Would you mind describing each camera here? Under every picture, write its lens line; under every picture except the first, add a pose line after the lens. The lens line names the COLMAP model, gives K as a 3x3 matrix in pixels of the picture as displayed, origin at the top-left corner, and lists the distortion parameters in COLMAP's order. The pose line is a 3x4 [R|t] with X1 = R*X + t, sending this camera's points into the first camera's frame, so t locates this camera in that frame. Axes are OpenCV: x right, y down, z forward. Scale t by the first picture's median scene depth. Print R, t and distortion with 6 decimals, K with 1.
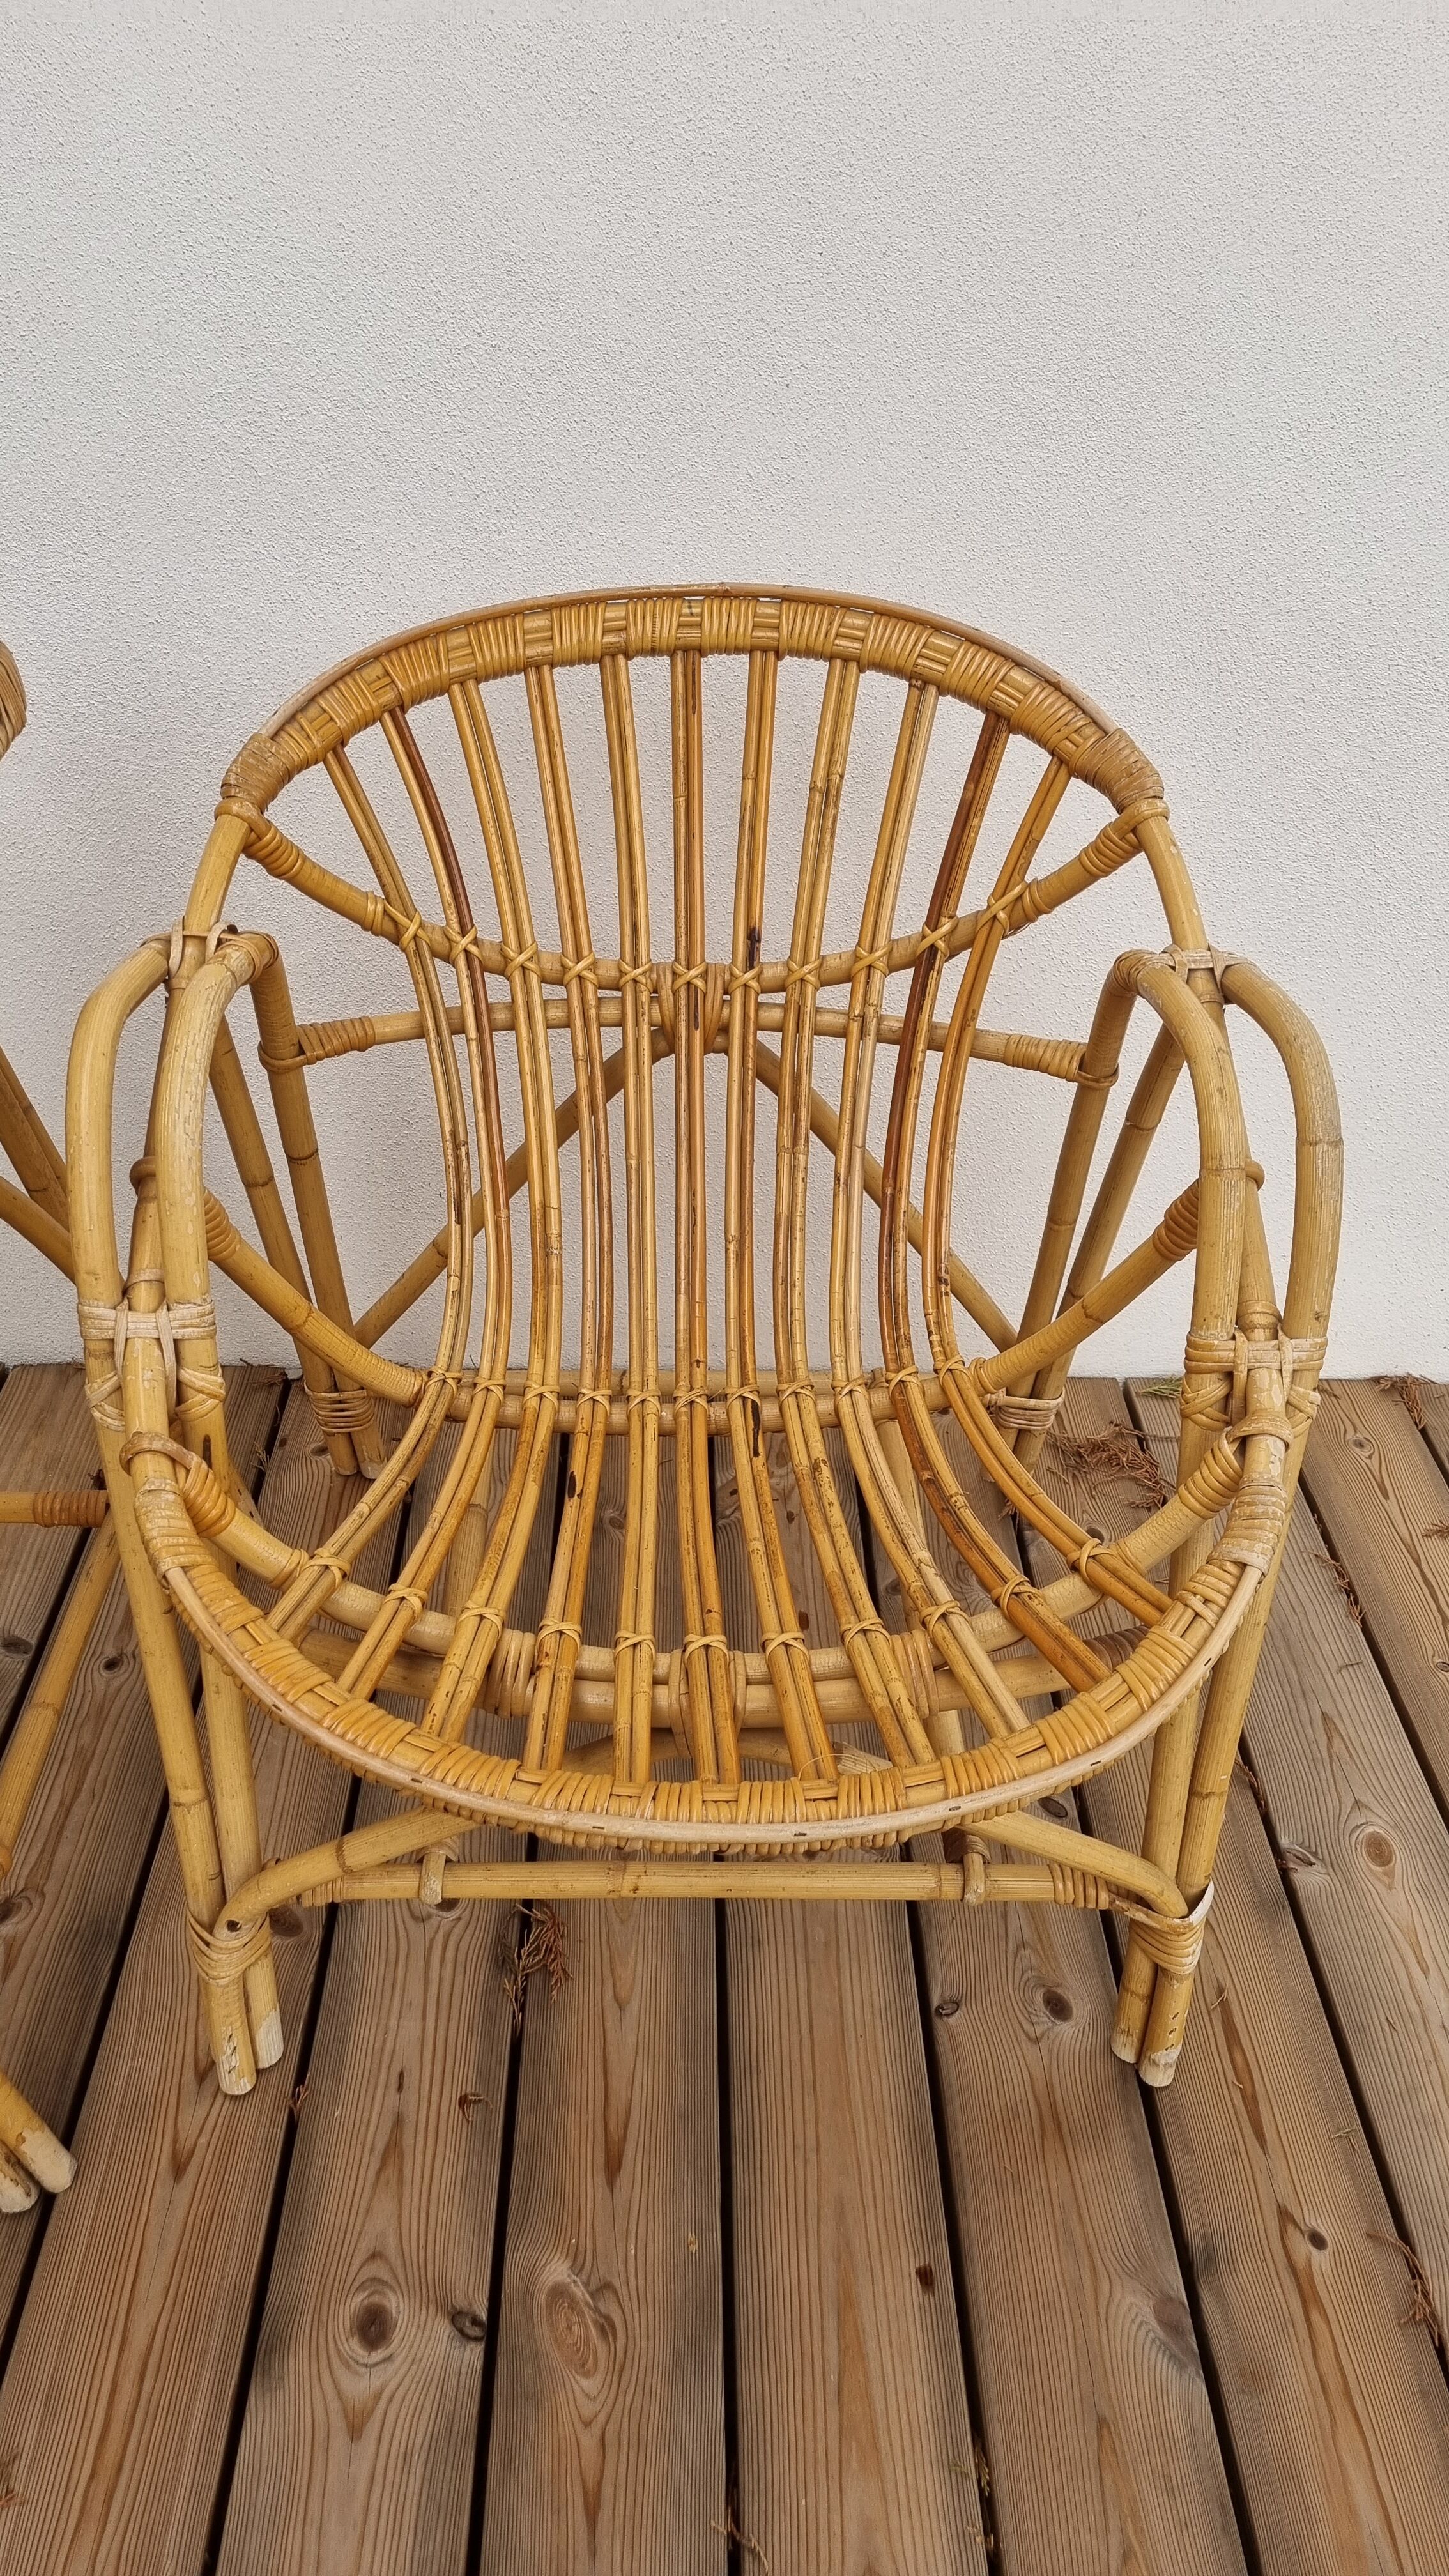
lens RADIAL K [[1754.2, 0, 724.5], [0, 1754.2, 1288.0], [0, 0, 1]] dist [-0.018878, 0.000946]
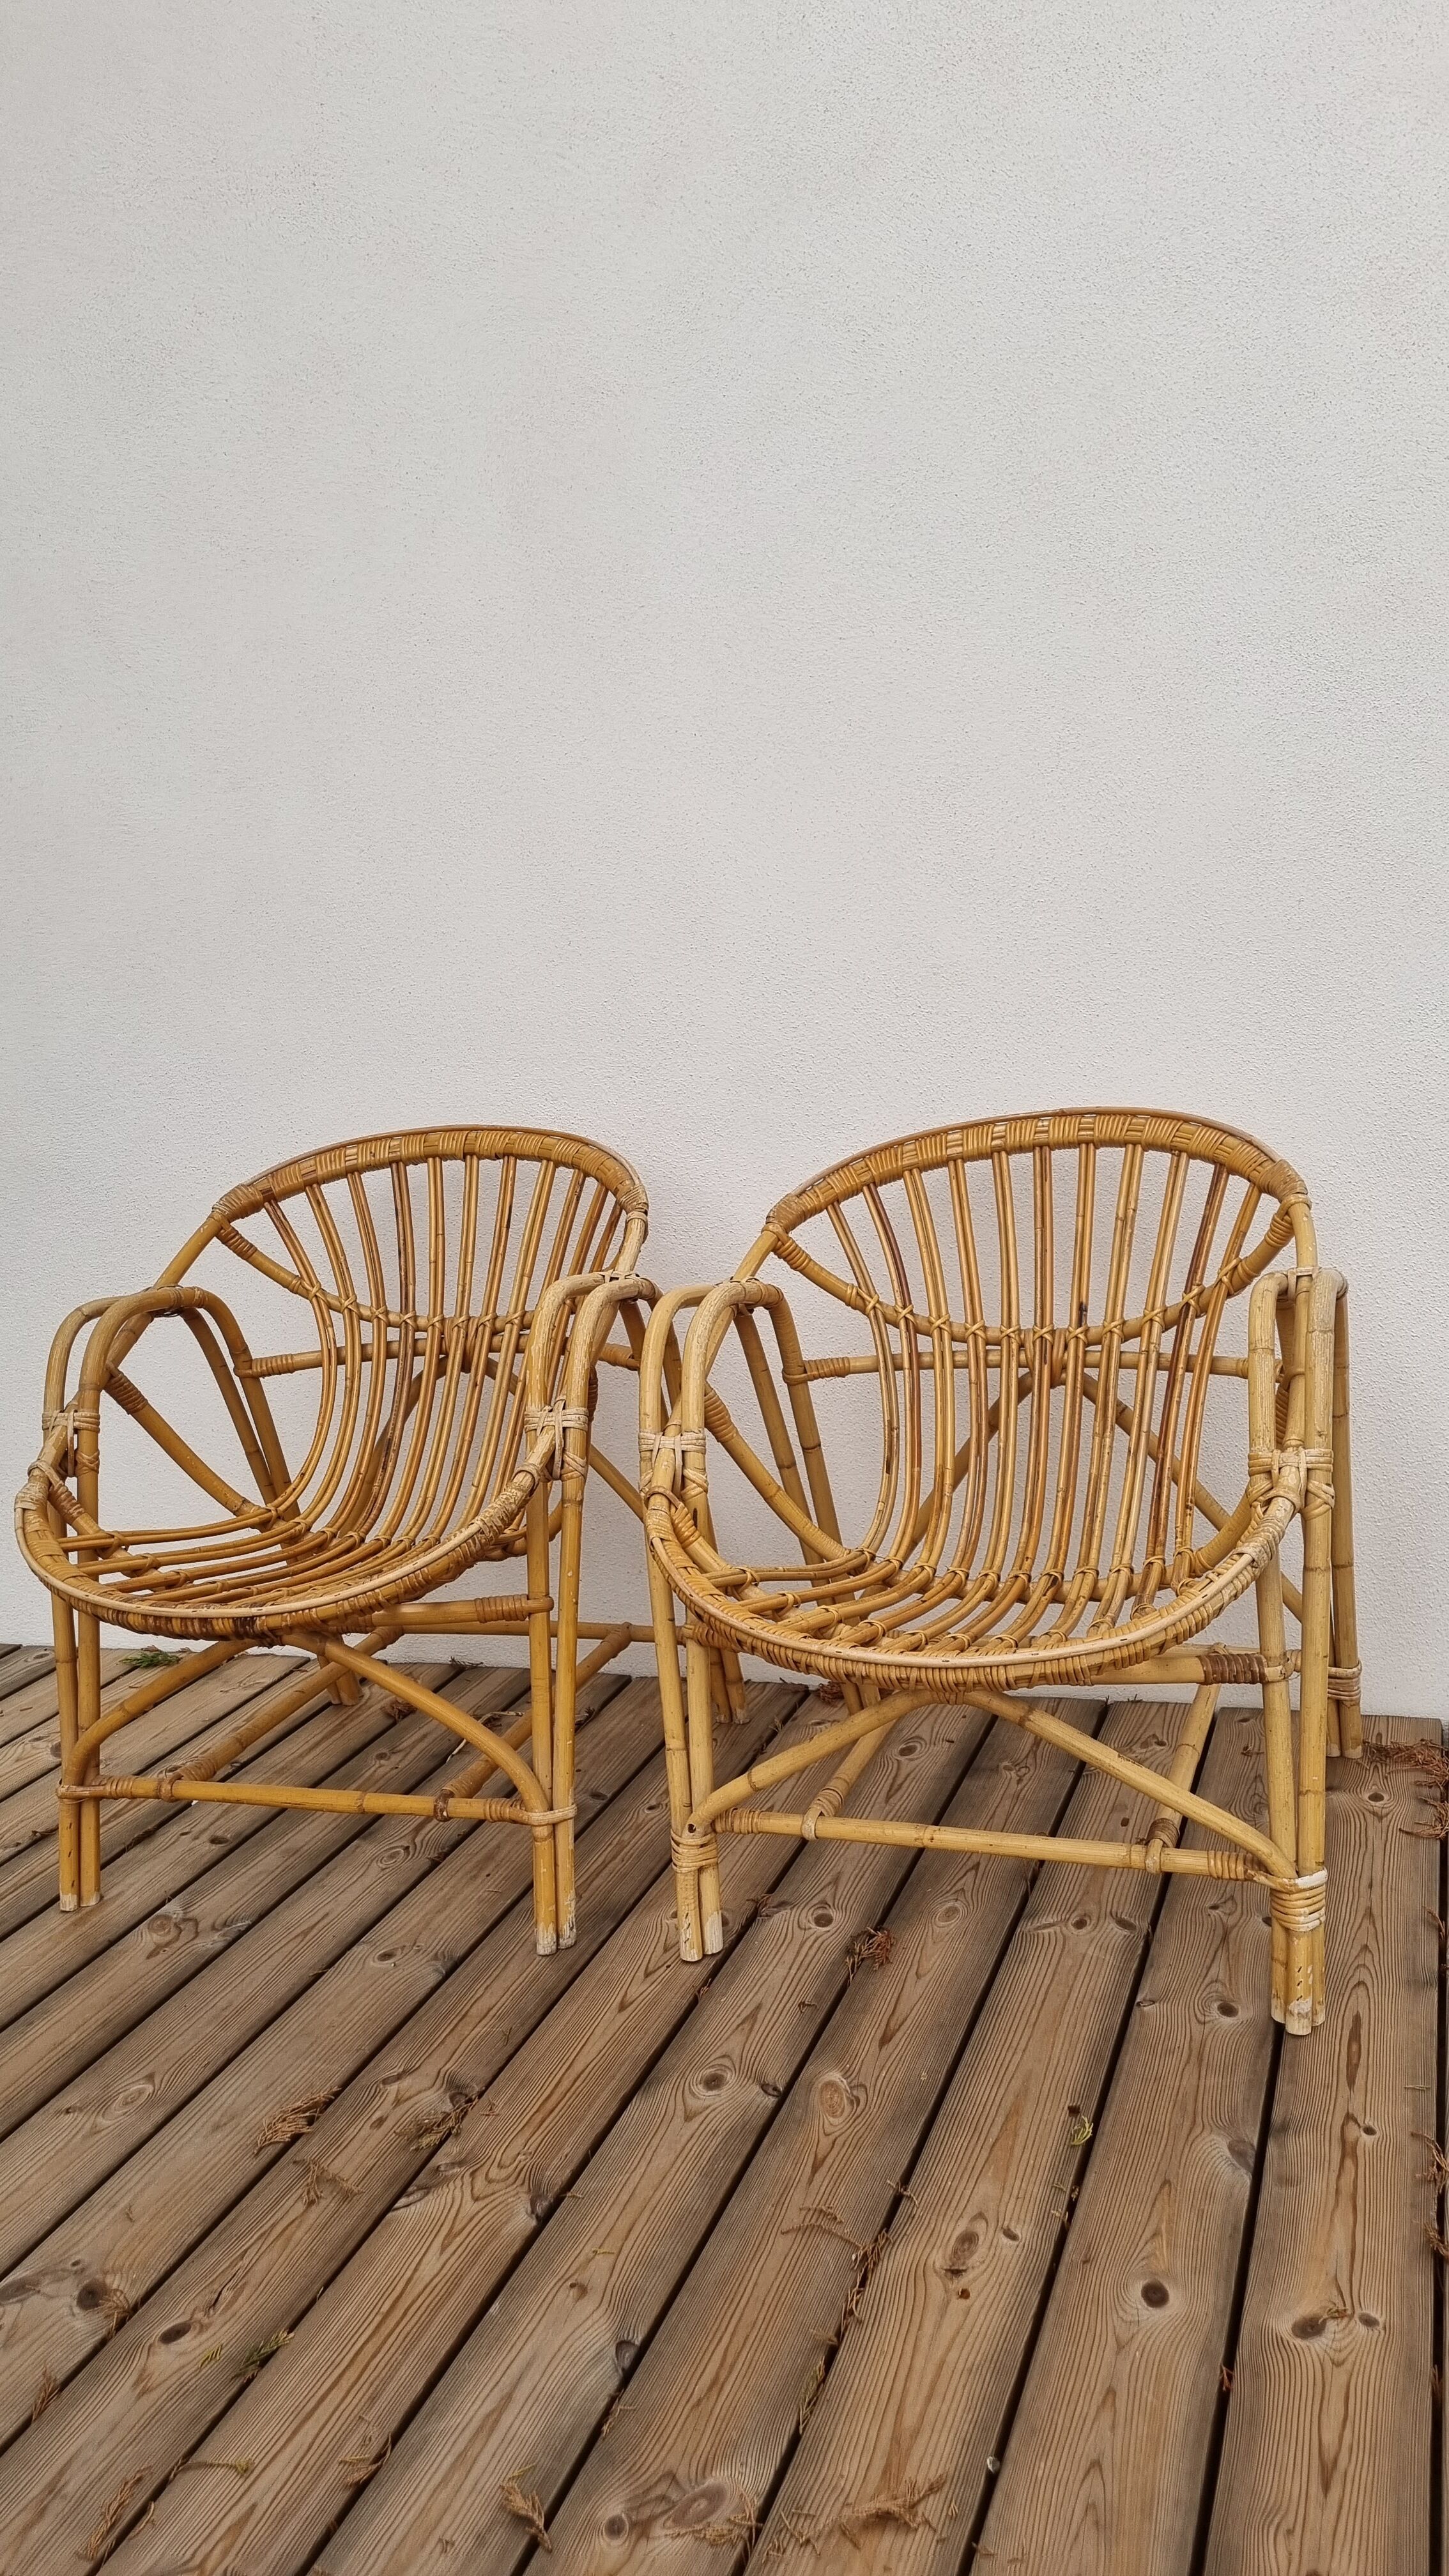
lens RADIAL K [[1754.2, 0, 724.5], [0, 1754.2, 1288.0], [0, 0, 1]] dist [-0.018878, 0.000946]
pose [[0.910363, -0.037689, -0.412090, 0.392020], [-0.136123, 0.913148, -0.384229, 0.453774], [0.390780, 0.405883, 0.826166, -0.467469]]
